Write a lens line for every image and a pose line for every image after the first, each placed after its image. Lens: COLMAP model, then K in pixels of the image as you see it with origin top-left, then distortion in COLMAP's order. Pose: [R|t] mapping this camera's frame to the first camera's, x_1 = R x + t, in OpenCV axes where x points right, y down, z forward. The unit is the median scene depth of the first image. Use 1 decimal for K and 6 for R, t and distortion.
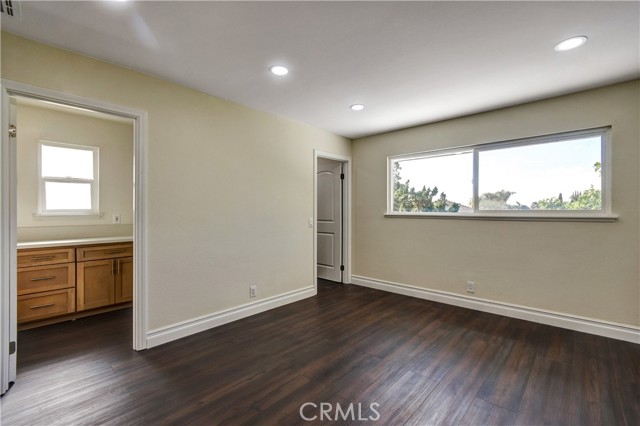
lens RADIAL K [[288.1, 0, 320.4], [0, 288.1, 211.4], [0, 0, 1]] dist [-0.007049, -0.002144]
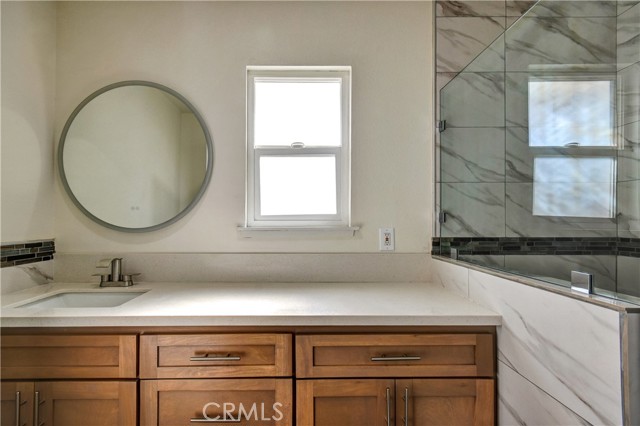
lens RADIAL K [[288.1, 0, 321.1], [0, 288.1, 213.3], [0, 0, 1]] dist [-0.007049, -0.002144]
pose [[0.730518, -0.003861, -0.682882, -0.562868], [-0.006669, 0.999896, -0.012787, -0.004400], [0.682860, 0.013895, 0.730417, 0.721476]]
